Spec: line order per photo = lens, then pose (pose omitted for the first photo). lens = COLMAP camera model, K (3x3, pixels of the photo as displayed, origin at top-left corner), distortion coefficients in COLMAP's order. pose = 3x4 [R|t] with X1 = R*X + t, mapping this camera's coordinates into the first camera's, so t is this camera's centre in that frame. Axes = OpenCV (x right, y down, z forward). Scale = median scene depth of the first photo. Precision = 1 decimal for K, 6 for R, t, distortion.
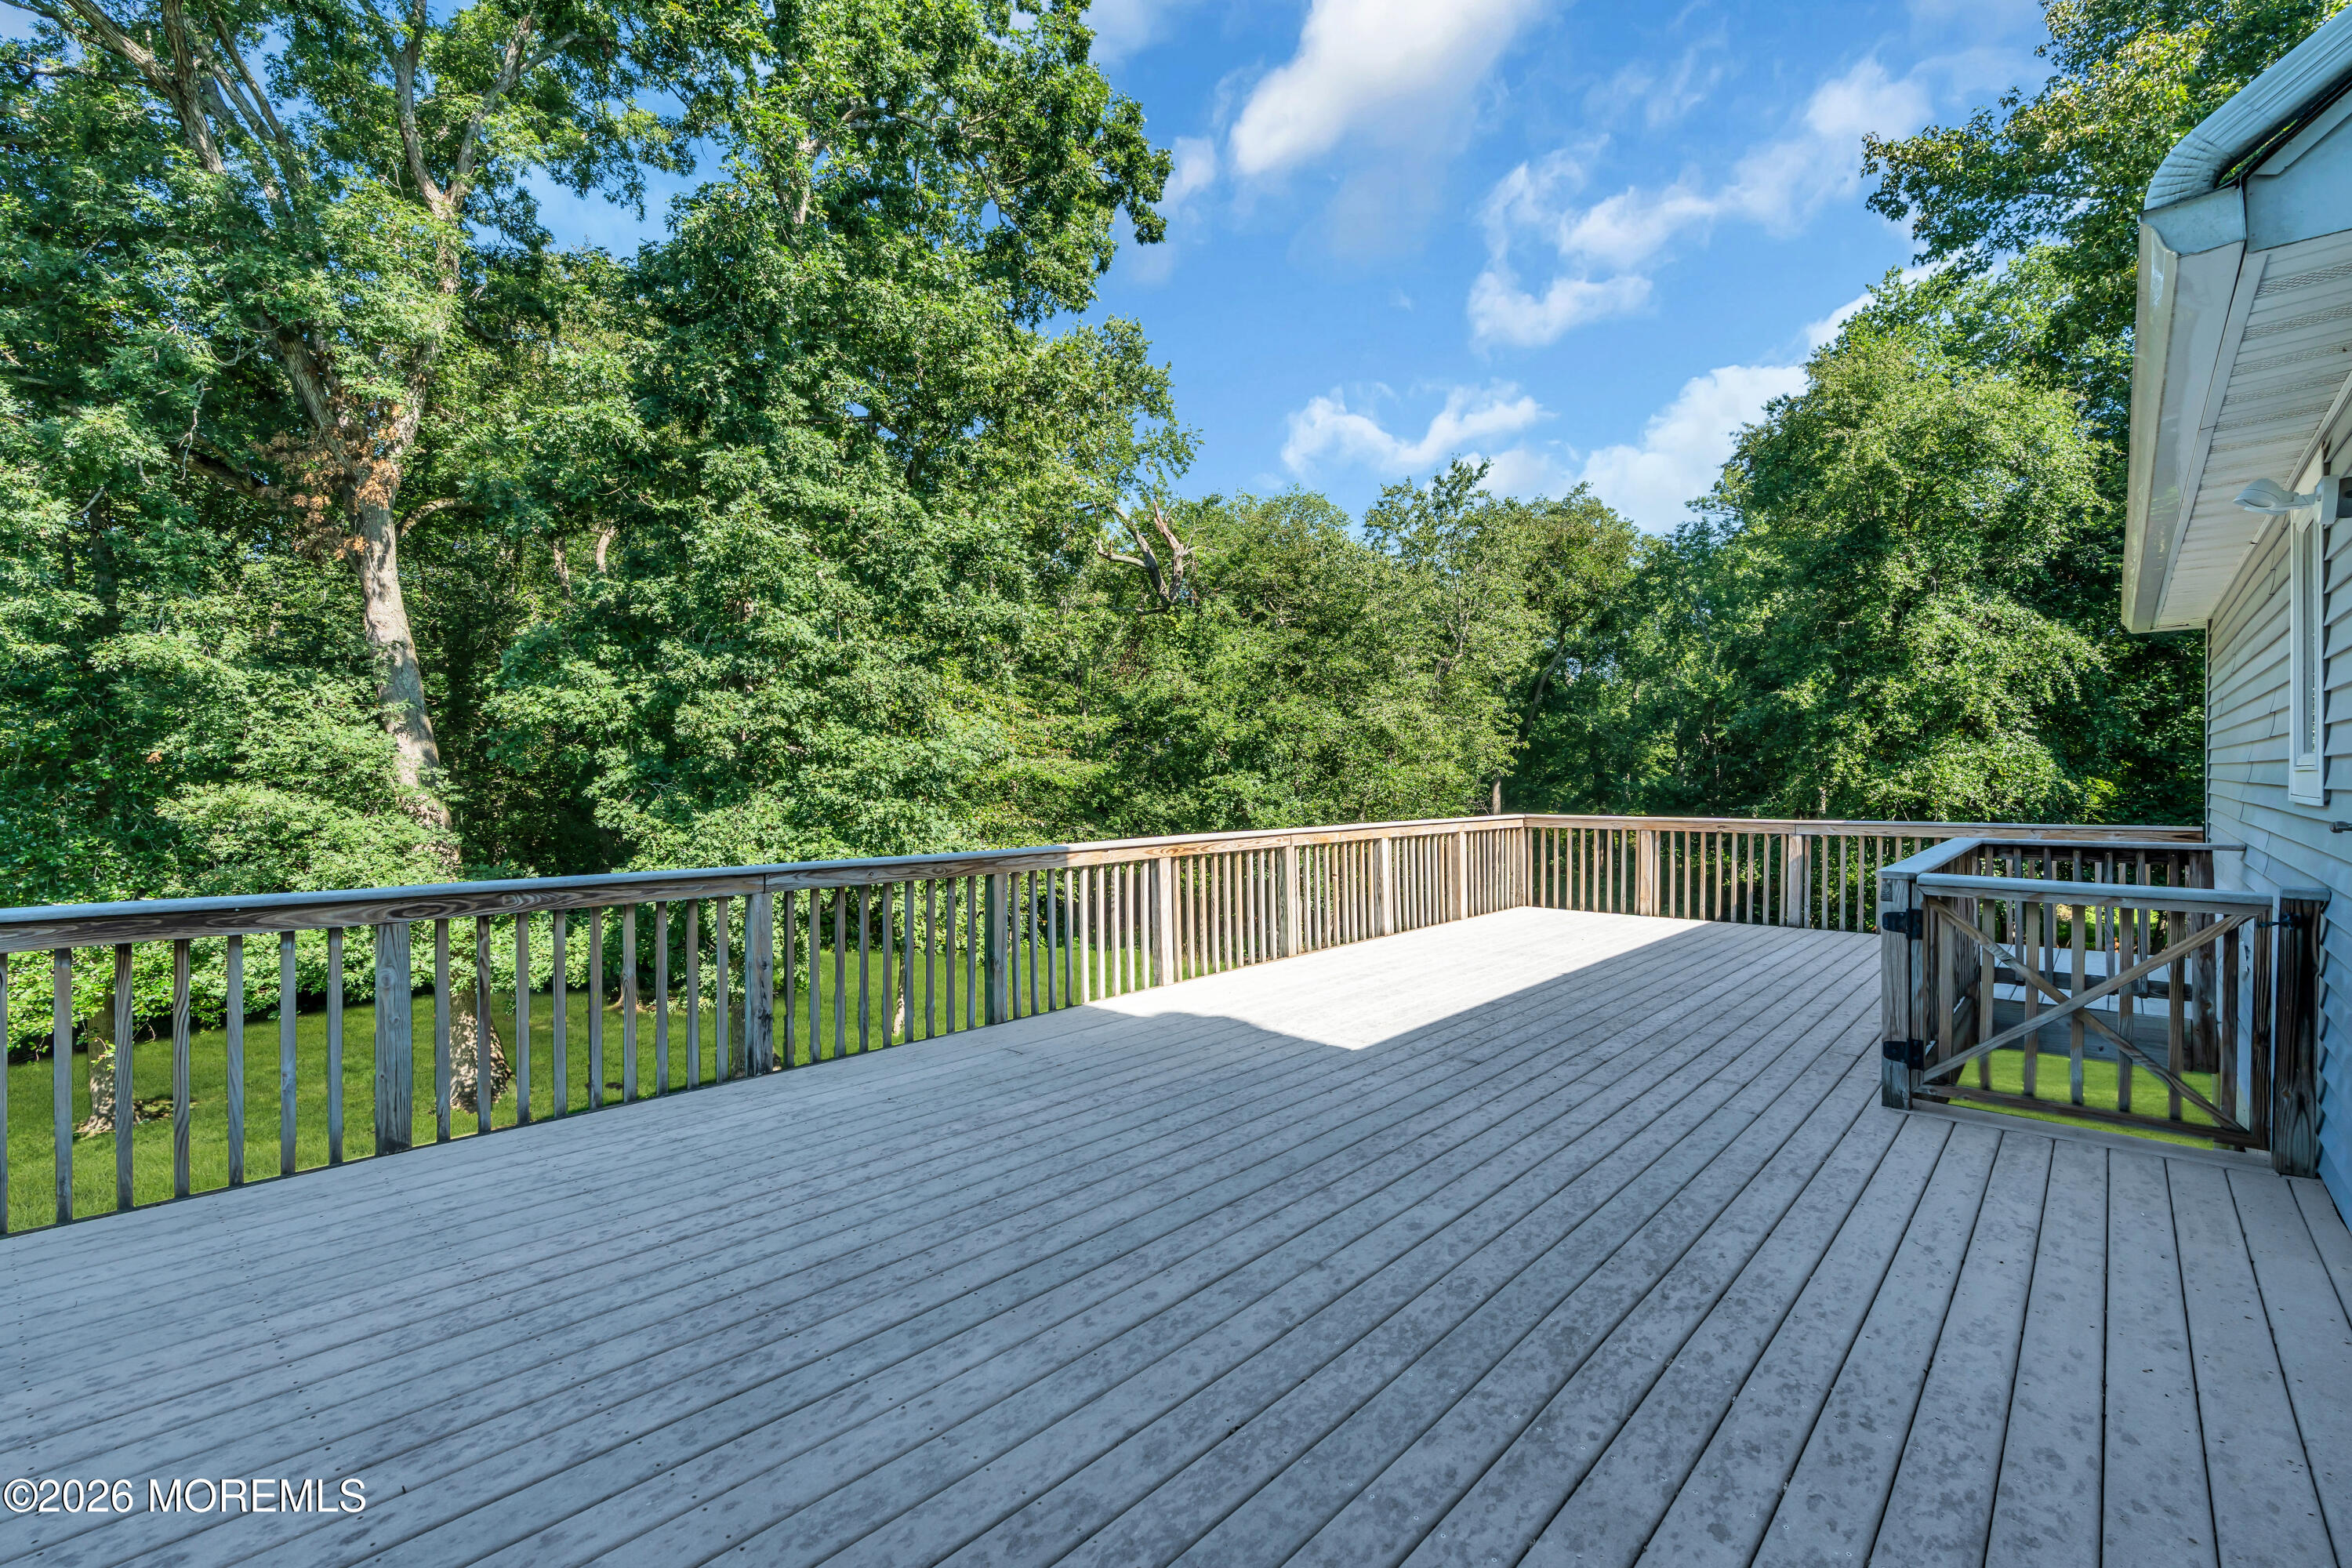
lens RADIAL K [[1055.1, 0, 1165.4], [0, 1055.1, 773.7], [0, 0, 1]] dist [-0.001071, -0.000057]
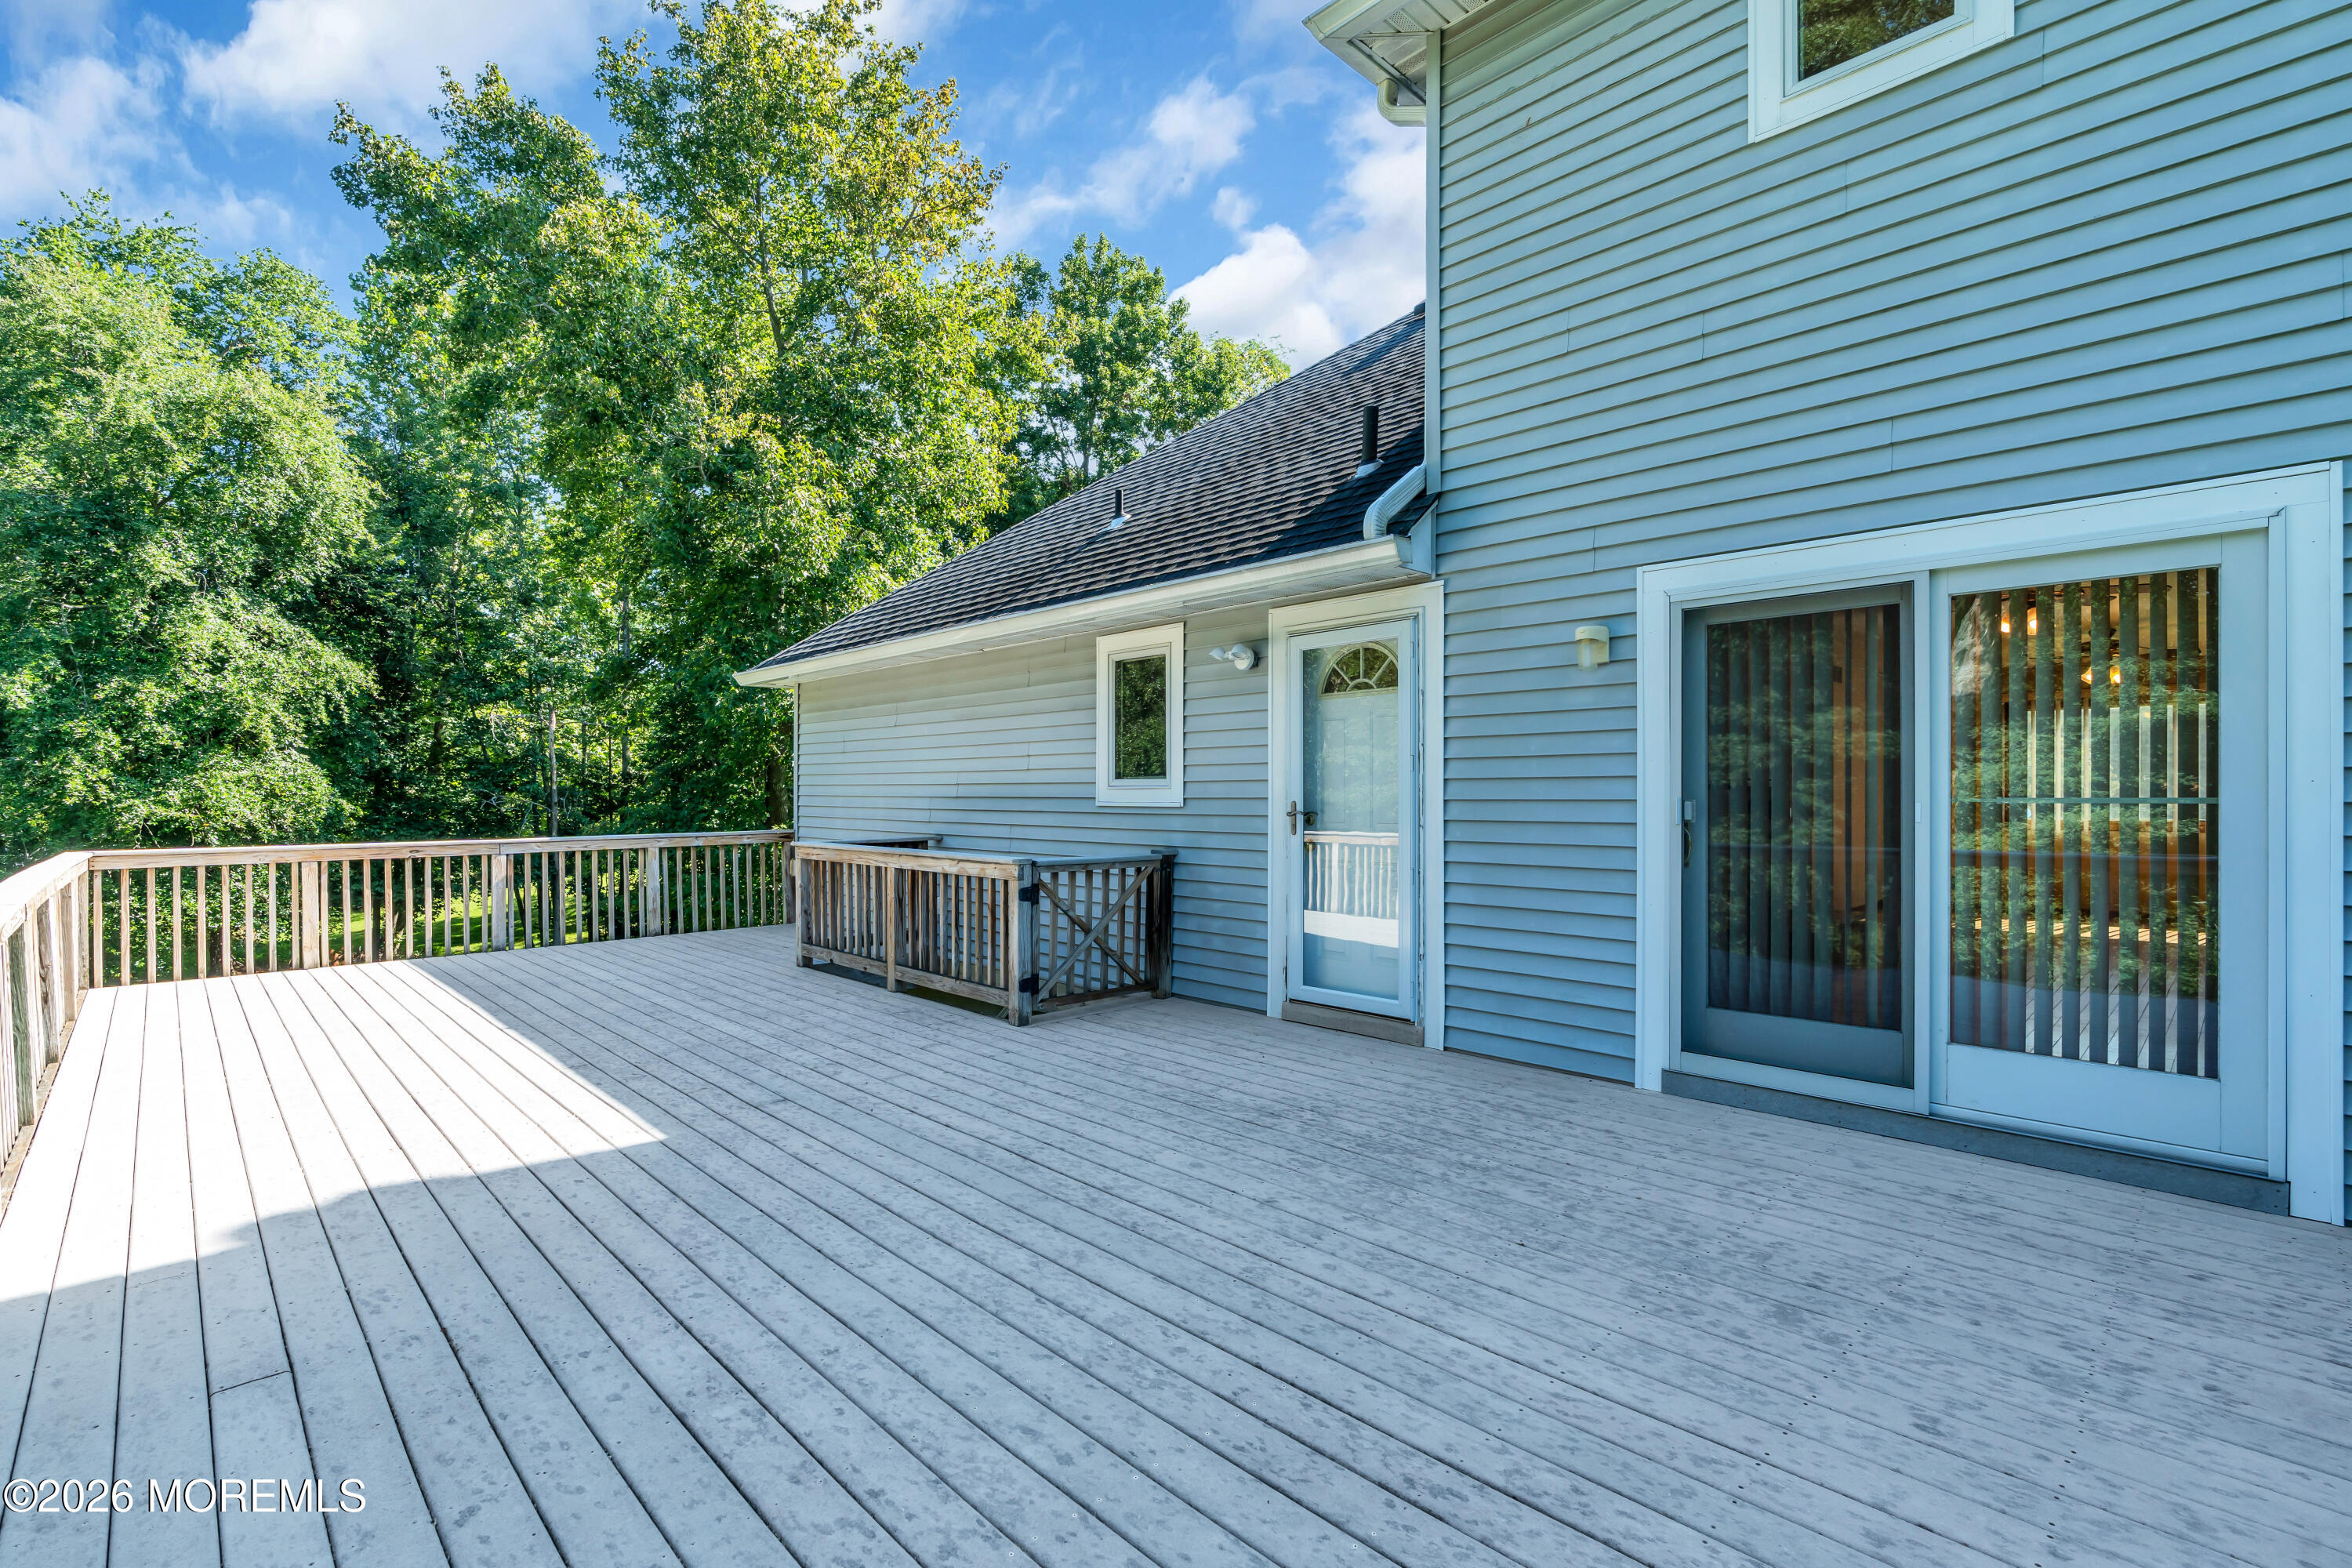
lens RADIAL K [[1055.1, 0, 1179.7], [0, 1055.1, 801.7], [0, 0, 1]] dist [-0.001071, -0.000057]
pose [[0.068959, -0.005781, 0.997603, -0.315460], [-0.001003, 0.999982, 0.005864, 0.003103], [-0.997619, -0.001405, 0.068952, 0.308954]]
